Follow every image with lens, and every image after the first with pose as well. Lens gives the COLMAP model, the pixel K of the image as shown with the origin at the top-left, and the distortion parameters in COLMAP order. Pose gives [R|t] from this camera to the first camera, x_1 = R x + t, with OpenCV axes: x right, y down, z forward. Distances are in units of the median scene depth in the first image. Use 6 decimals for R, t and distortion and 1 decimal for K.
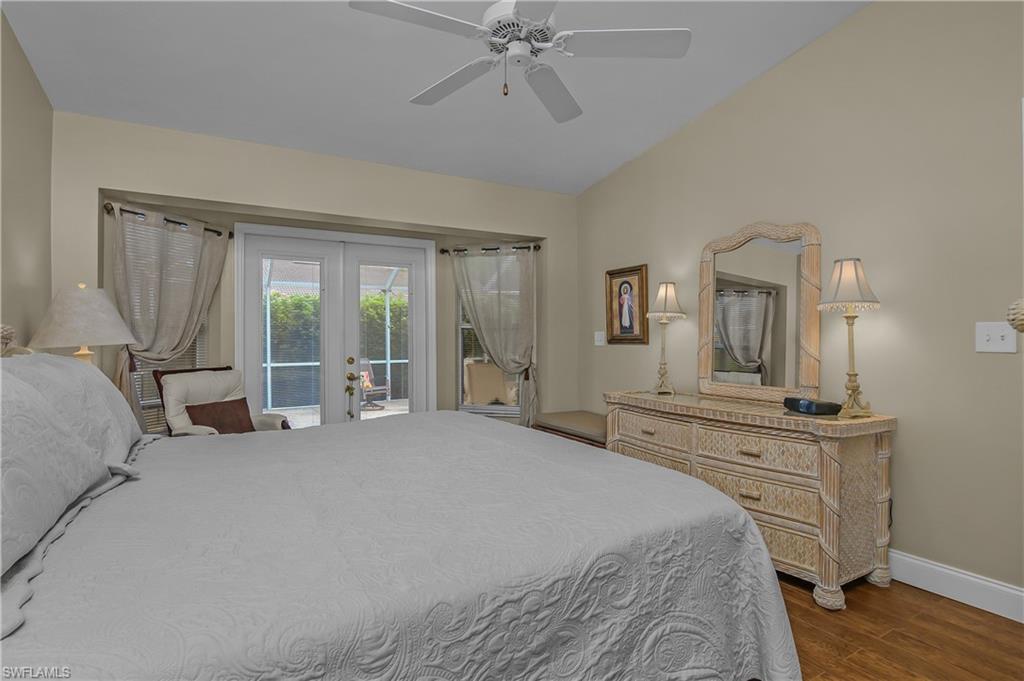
lens RADIAL K [[513.2, 0, 512.0], [0, 513.2, 340.5], [0, 0, 1]] dist [-0.017040, 0.000545]
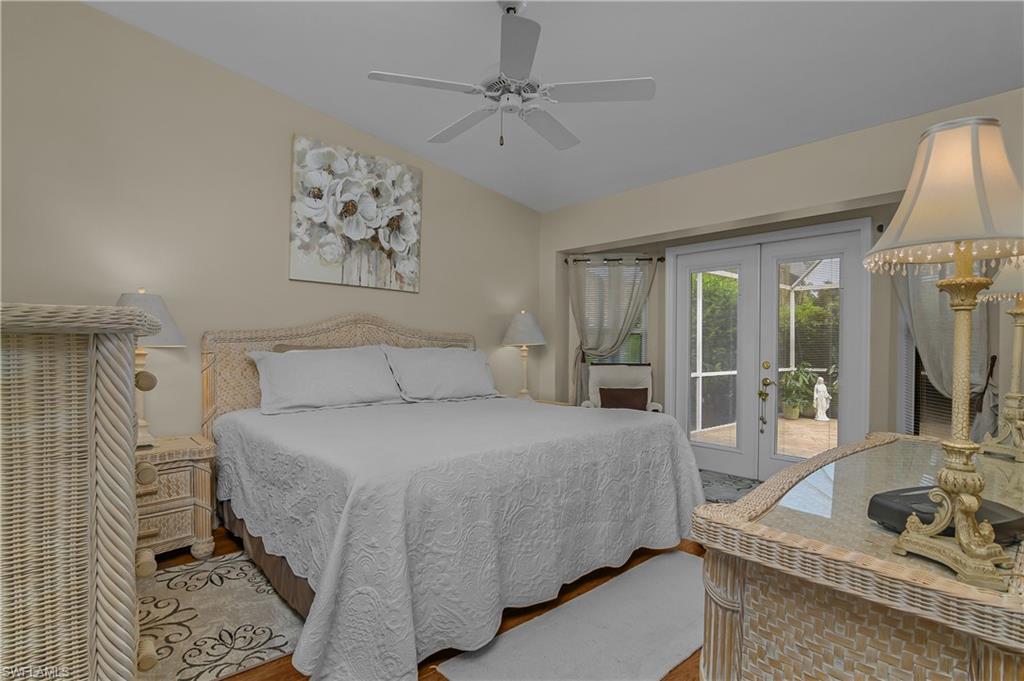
lens RADIAL K [[513.2, 0, 512.0], [0, 513.2, 340.5], [0, 0, 1]] dist [-0.017040, 0.000545]
pose [[0.176955, 0.005934, -0.984201, 0.715785], [-0.010311, 0.999938, 0.004175, -0.009245], [0.984165, 0.009409, 0.177005, 0.479544]]
